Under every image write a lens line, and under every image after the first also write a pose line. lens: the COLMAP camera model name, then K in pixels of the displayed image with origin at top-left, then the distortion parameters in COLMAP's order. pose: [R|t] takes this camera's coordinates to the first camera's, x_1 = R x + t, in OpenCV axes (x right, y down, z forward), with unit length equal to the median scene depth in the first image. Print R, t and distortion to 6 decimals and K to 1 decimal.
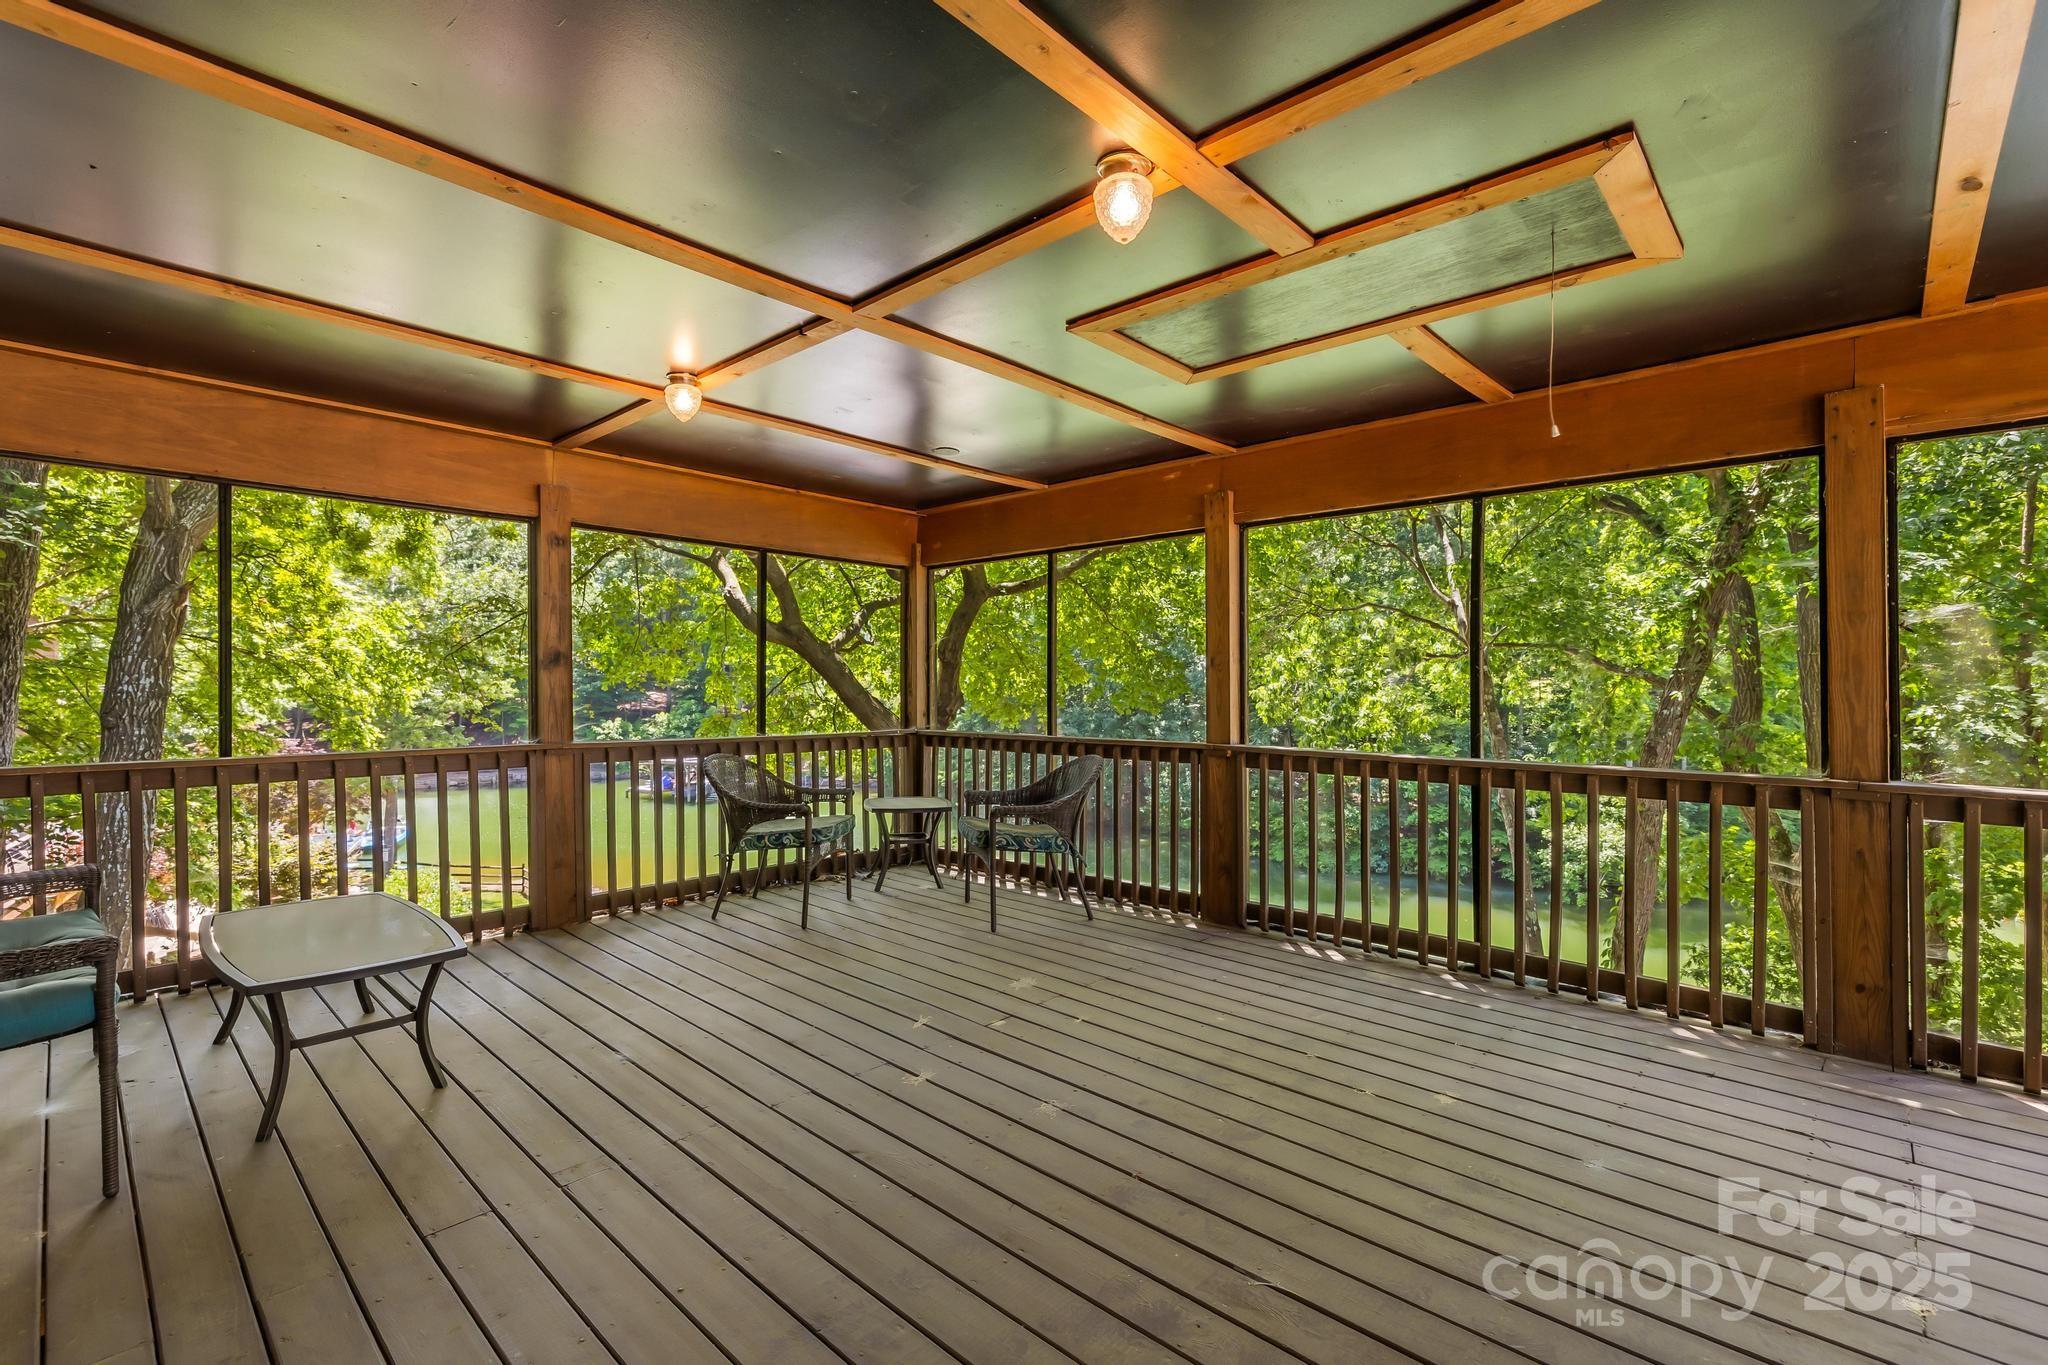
lens RADIAL K [[896.2, 0, 1018.2], [0, 896.2, 681.2], [0, 0, 1]] dist [0.004642, -0.000540]
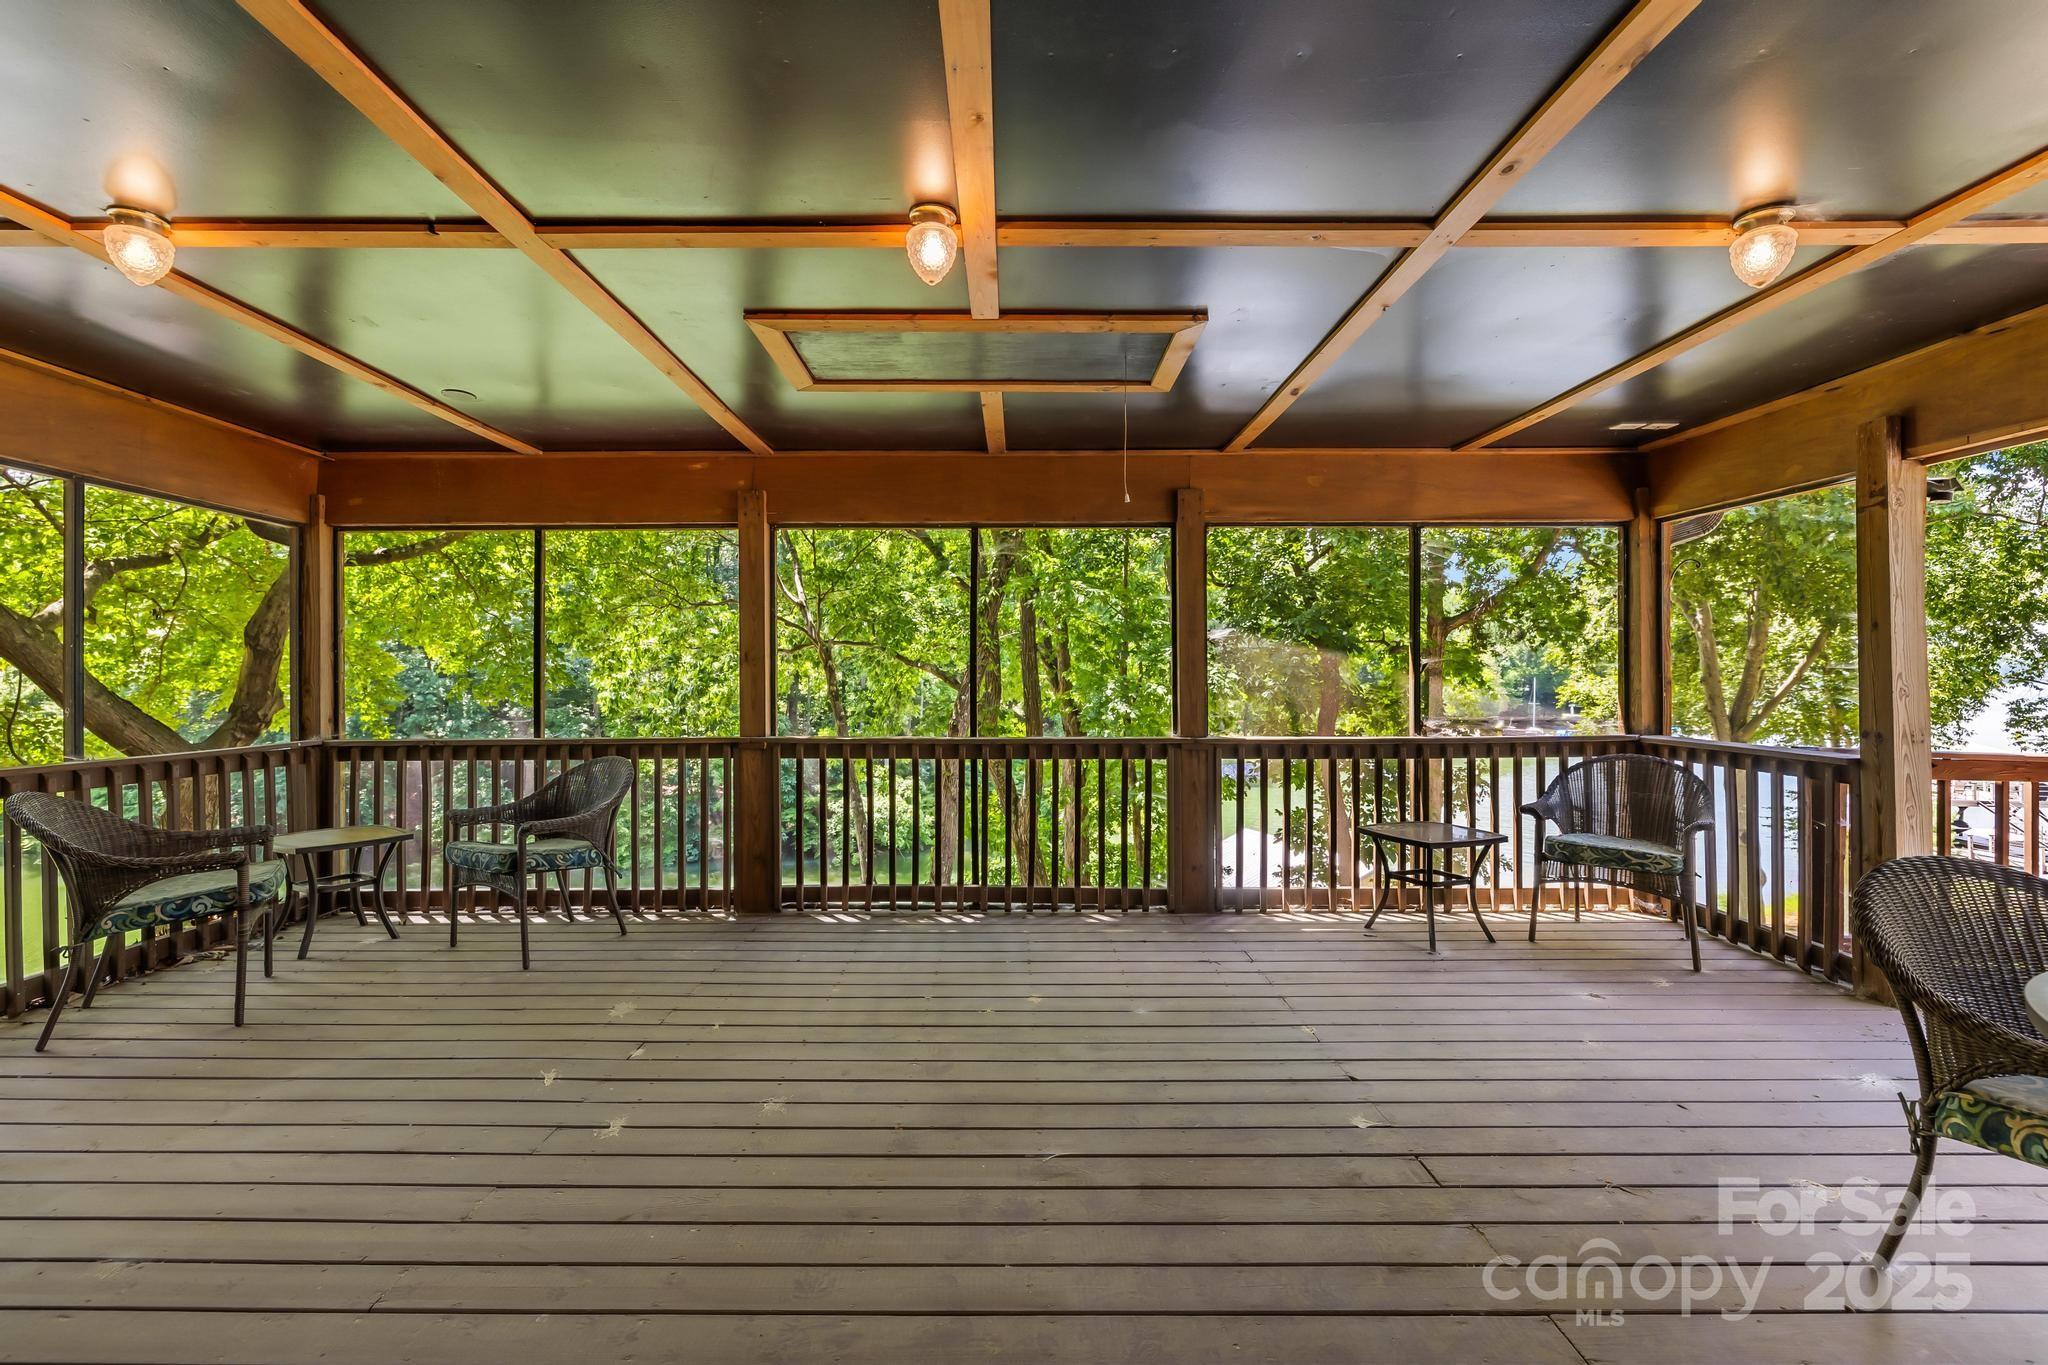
lens RADIAL K [[896.2, 0, 1016.8], [0, 896.2, 675.4], [0, 0, 1]] dist [0.004642, -0.000540]
pose [[0.721605, -0.003439, 0.692297, -0.291337], [0.001914, 0.999994, 0.002972, -0.002715], [-0.692303, -0.000819, 0.721607, 0.060636]]
